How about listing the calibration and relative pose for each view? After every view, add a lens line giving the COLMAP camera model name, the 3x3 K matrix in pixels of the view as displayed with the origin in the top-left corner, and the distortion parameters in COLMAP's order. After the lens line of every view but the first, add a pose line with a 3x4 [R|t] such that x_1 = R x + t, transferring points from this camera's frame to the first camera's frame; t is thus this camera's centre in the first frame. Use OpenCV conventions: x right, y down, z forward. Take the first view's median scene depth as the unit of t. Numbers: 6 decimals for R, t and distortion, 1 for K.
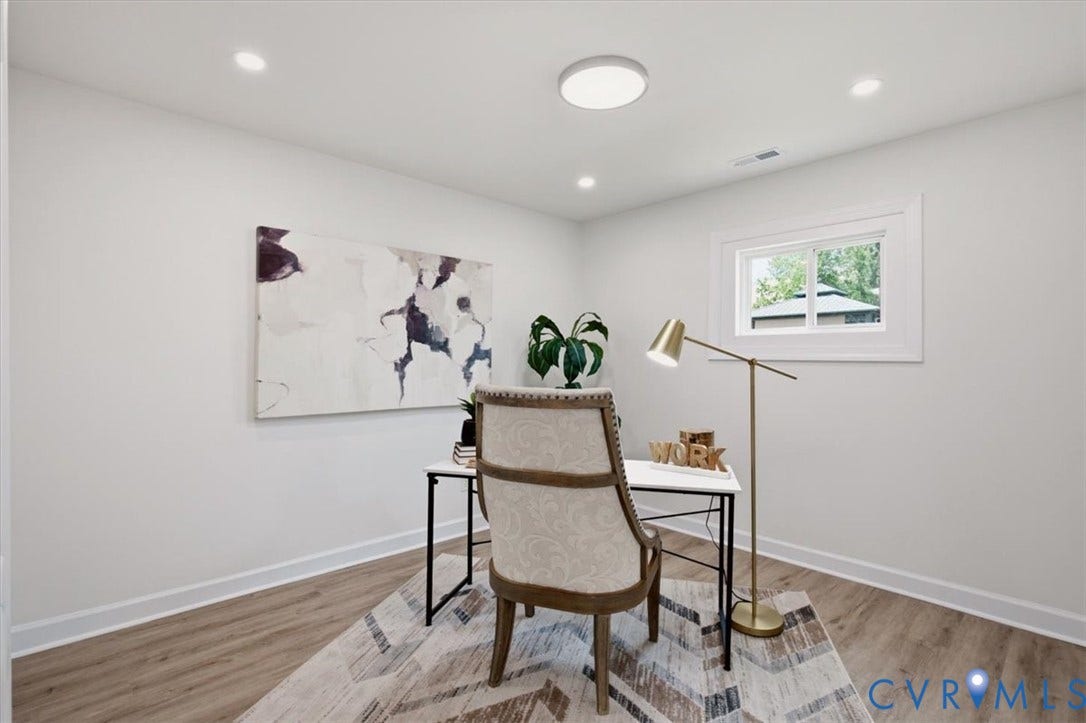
lens RADIAL K [[506.4, 0, 543.0], [0, 506.4, 361.5], [0, 0, 1]] dist [-0.000537, -0.000021]
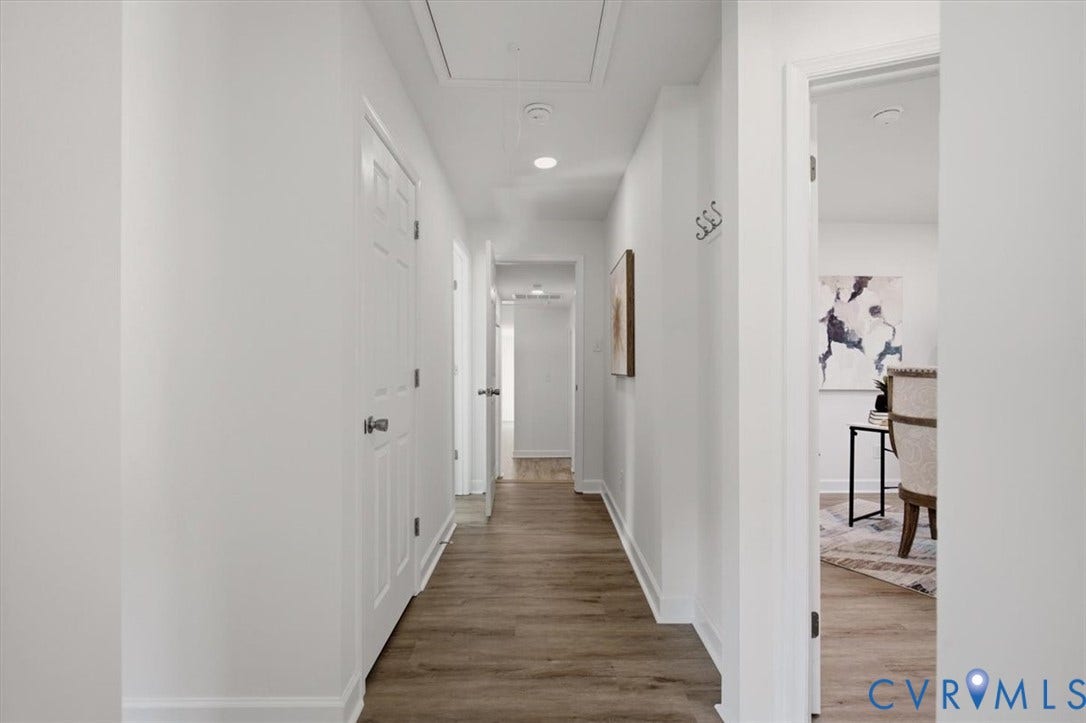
lens RADIAL K [[502.9, 0, 543.0], [0, 502.9, 361.5], [0, 0, 1]] dist [-0.004477, -0.000320]
pose [[0.745192, -0.004579, -0.666835, 0.069094], [-0.000985, 0.999968, -0.007966, 0.027170], [0.666850, 0.006593, 0.745163, -0.554651]]
